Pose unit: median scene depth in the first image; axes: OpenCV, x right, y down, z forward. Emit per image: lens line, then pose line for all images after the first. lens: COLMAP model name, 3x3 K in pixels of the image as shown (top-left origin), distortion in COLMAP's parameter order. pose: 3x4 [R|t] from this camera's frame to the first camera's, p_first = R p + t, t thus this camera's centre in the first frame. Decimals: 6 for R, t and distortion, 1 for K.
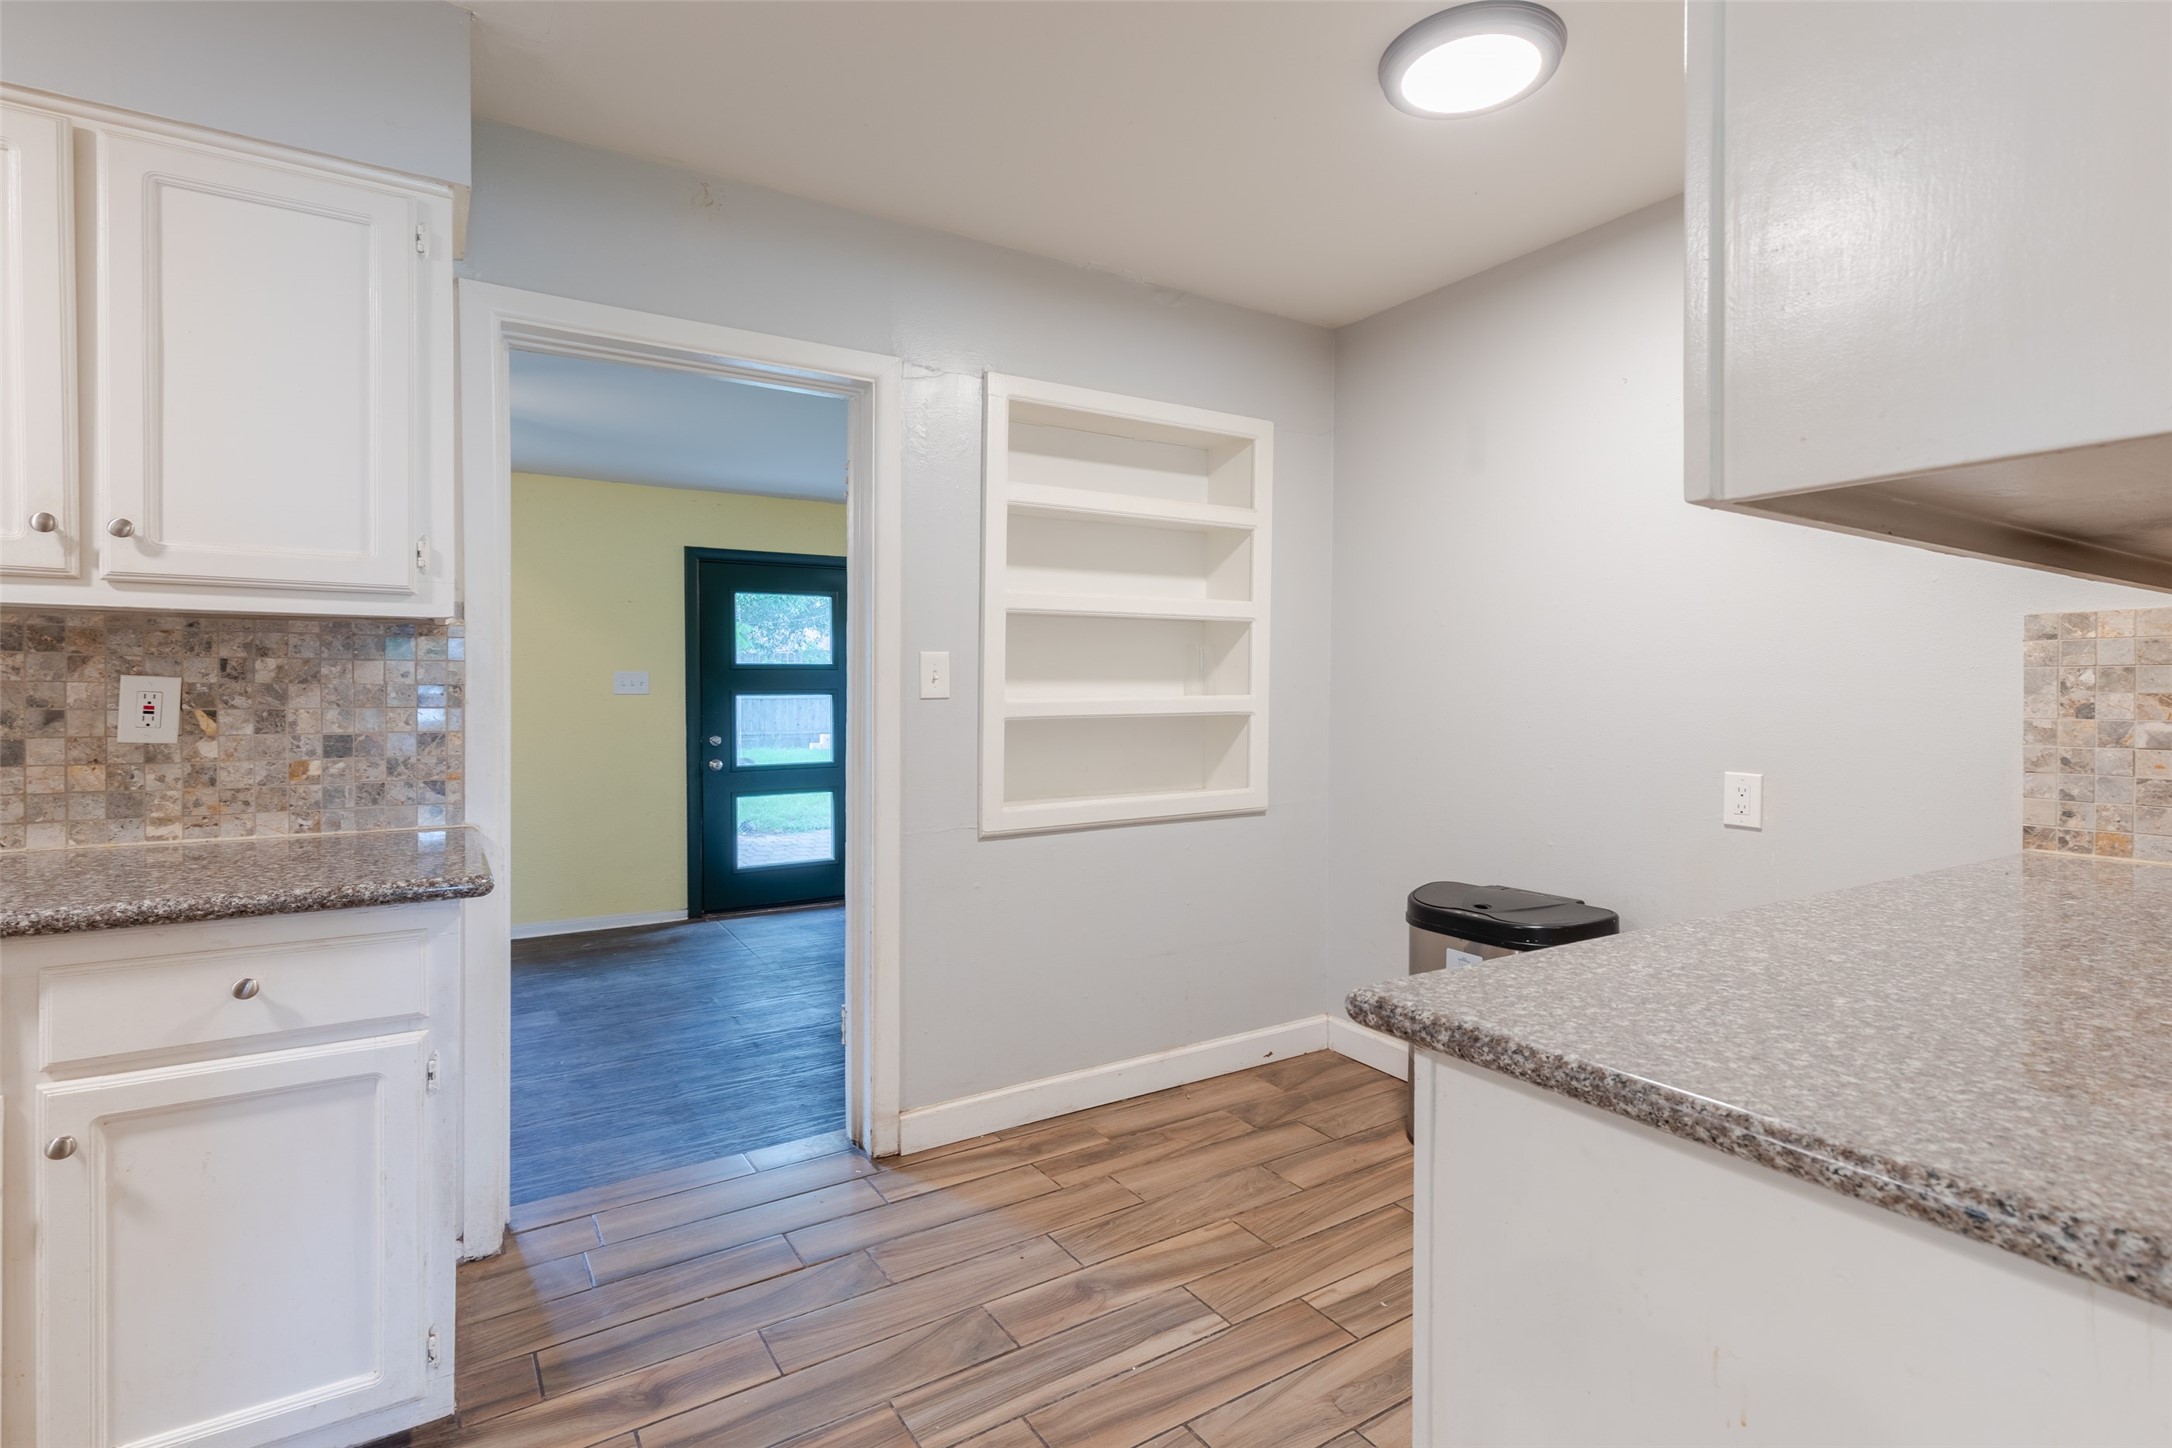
lens RADIAL K [[1050.7, 0, 1047.1], [0, 1050.7, 690.2], [0, 0, 1]] dist [0.005429, 0.000369]
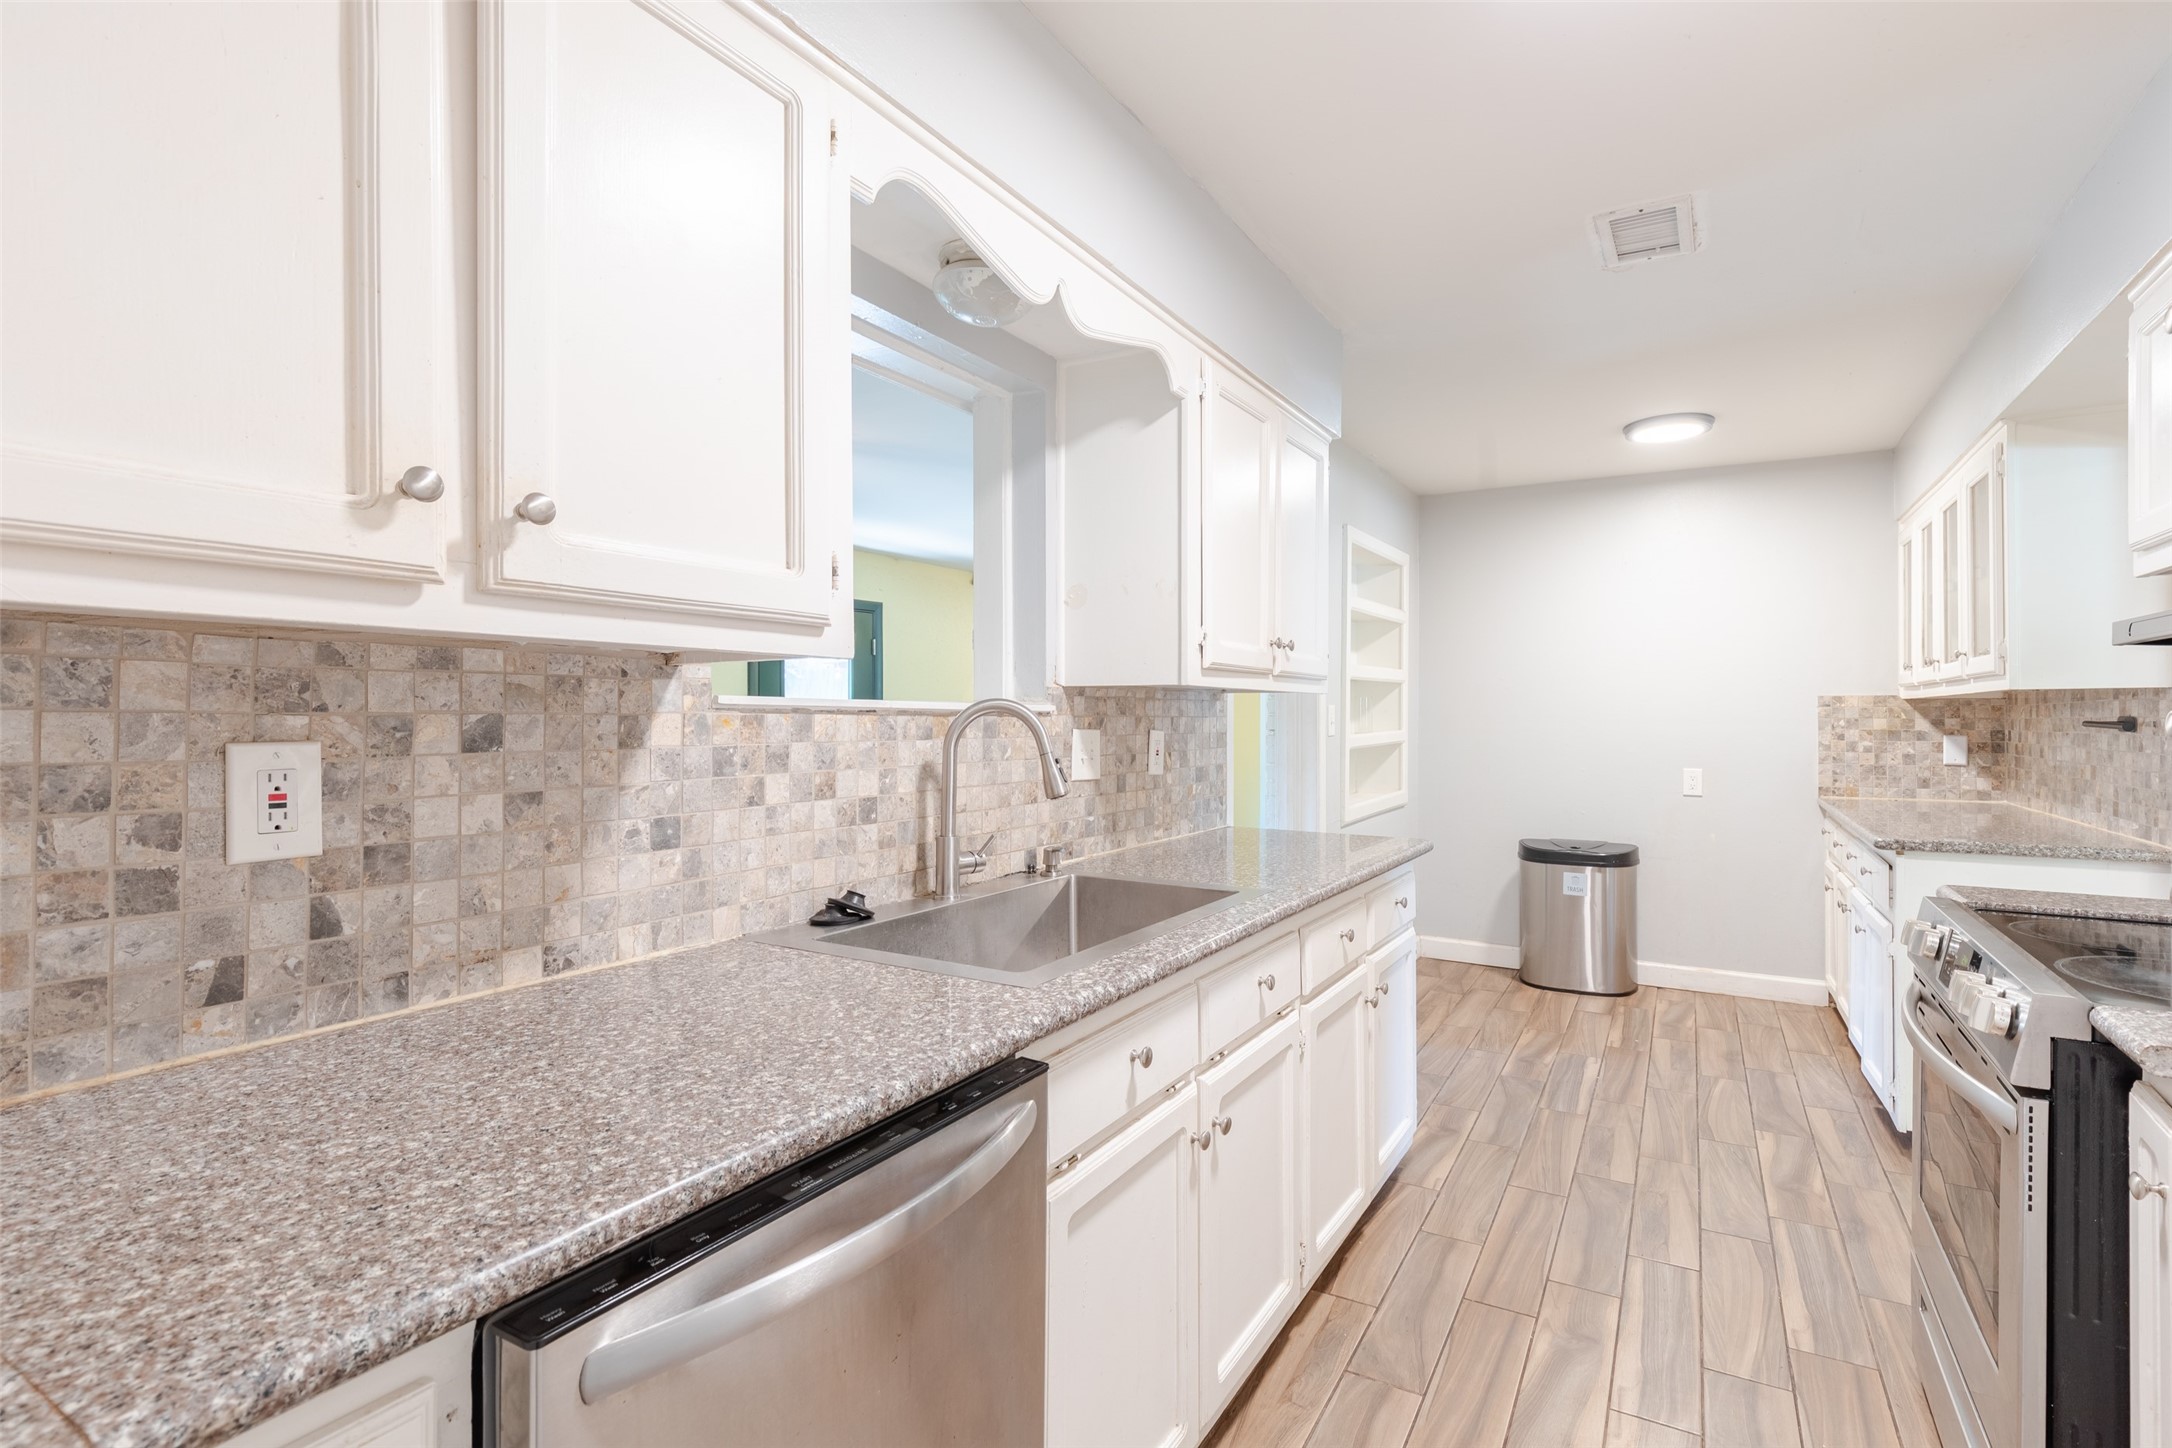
lens RADIAL K [[1078.5, 0, 1125.2], [0, 1078.5, 716.4], [0, 0, 1]] dist [0.001338, -0.000635]
pose [[0.861269, -0.002200, 0.508145, -1.585133], [0.002252, 0.999997, 0.000512, -0.030735], [-0.508144, 0.000703, 0.861272, -0.267655]]
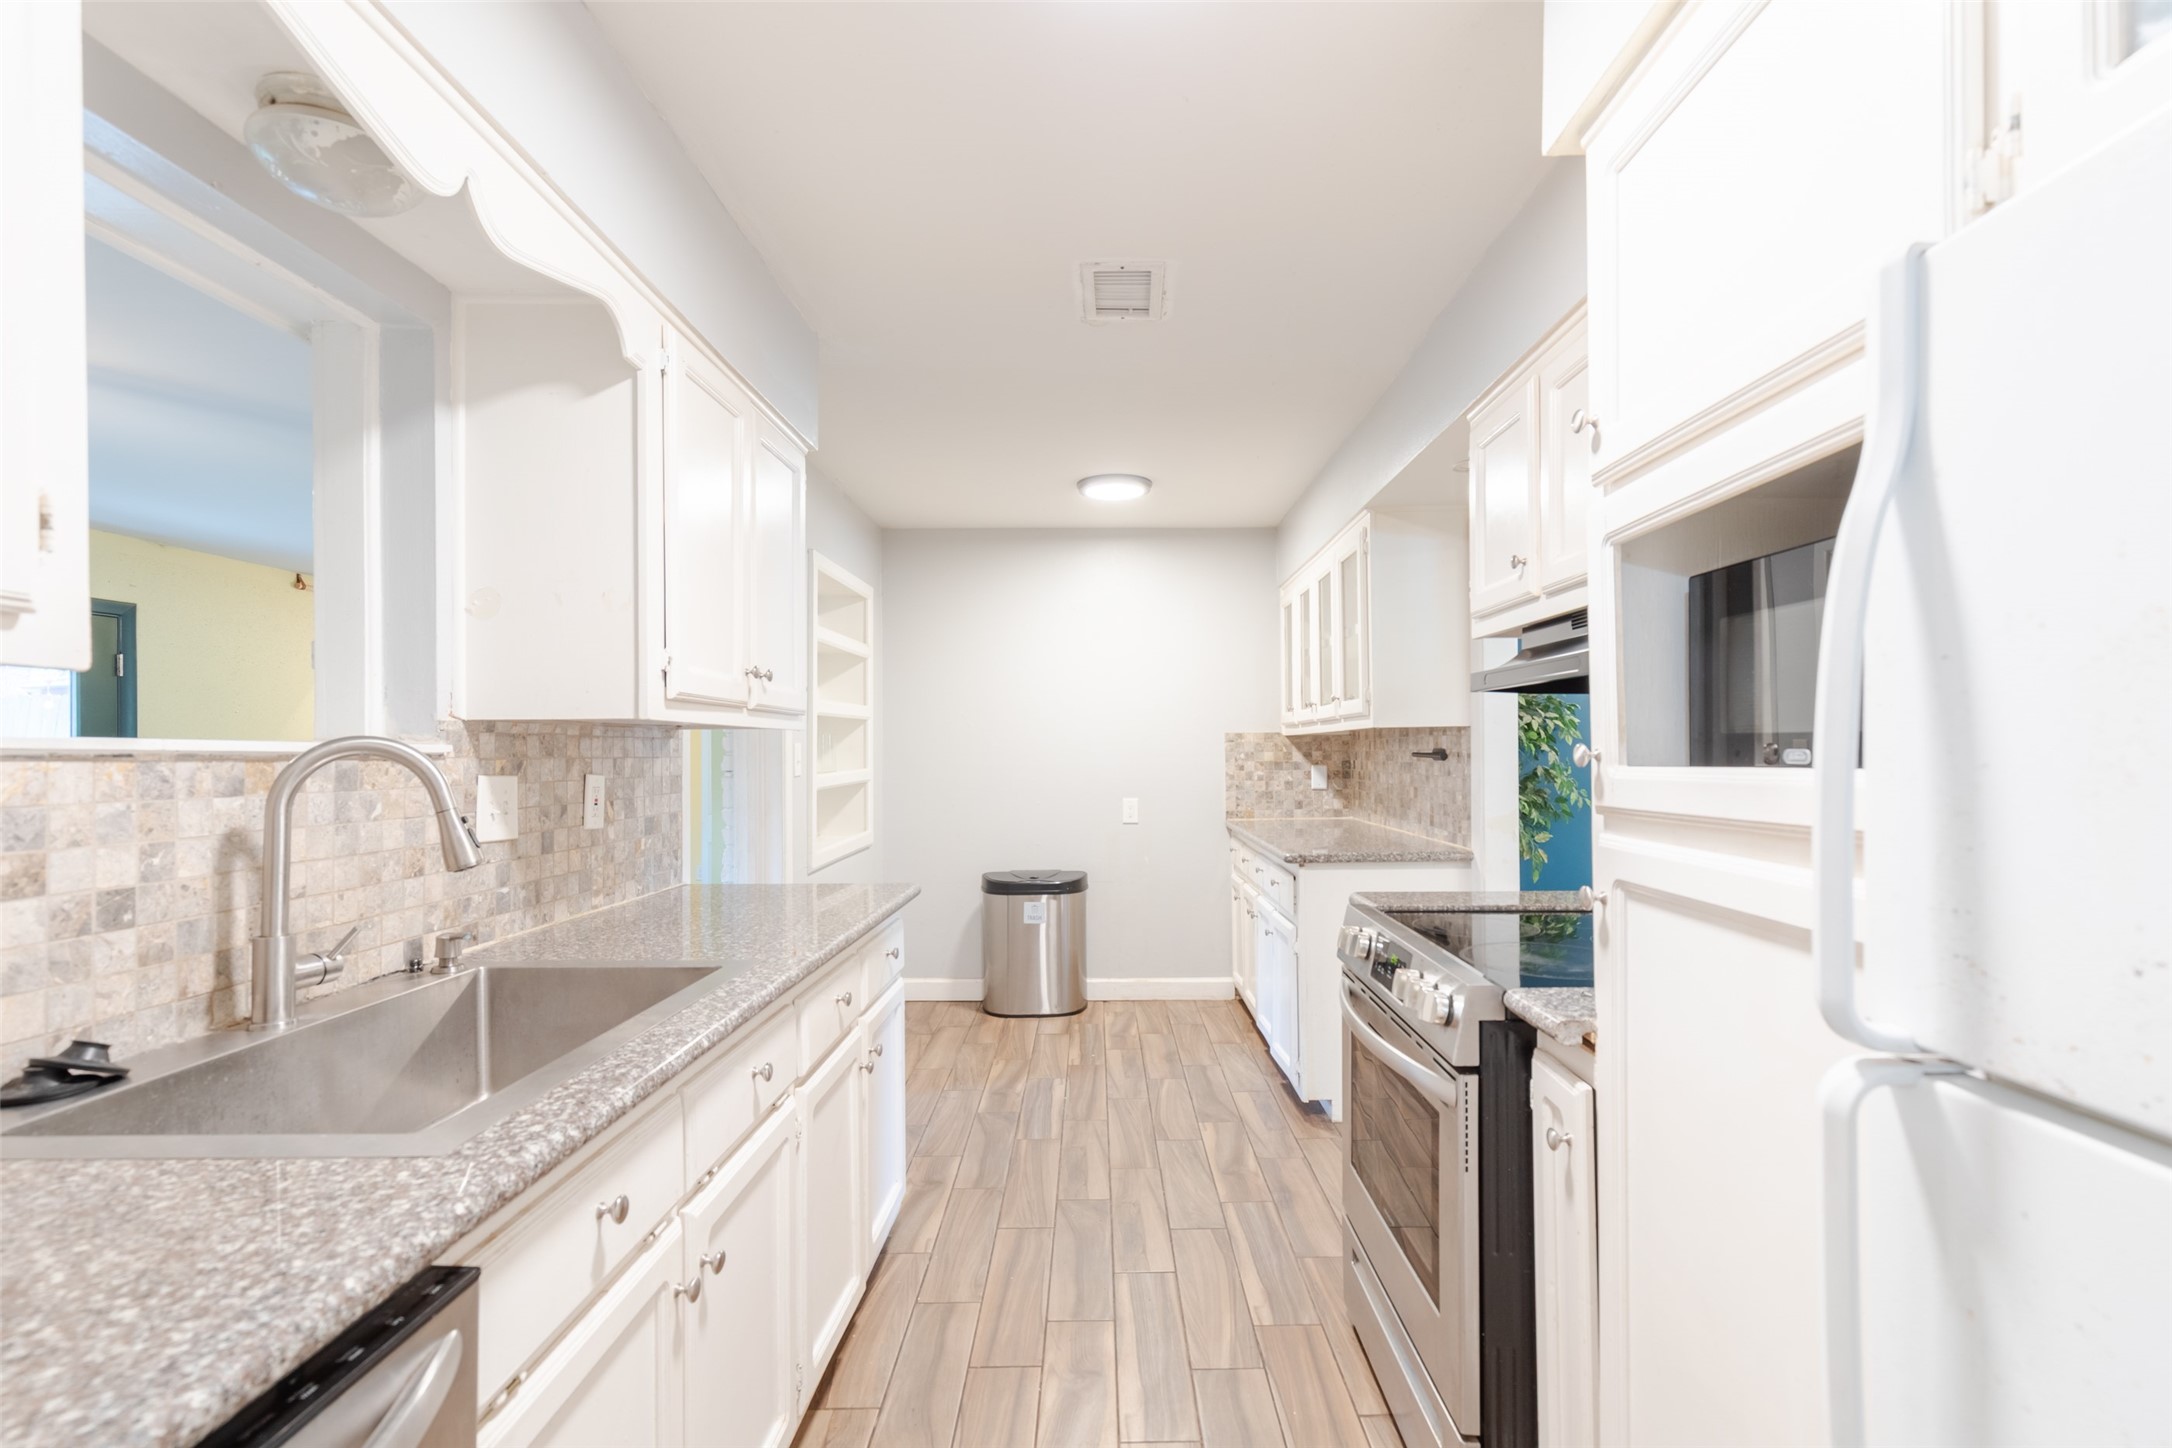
lens RADIAL K [[1069.1, 0, 1155.3], [0, 1069.1, 740.0], [0, 0, 1]] dist [0.009920, -0.001510]
pose [[0.478991, 0.001627, 0.877819, -1.554170], [0.011685, 0.999898, -0.008229, -0.032387], [-0.877742, 0.014199, 0.478923, -0.152485]]
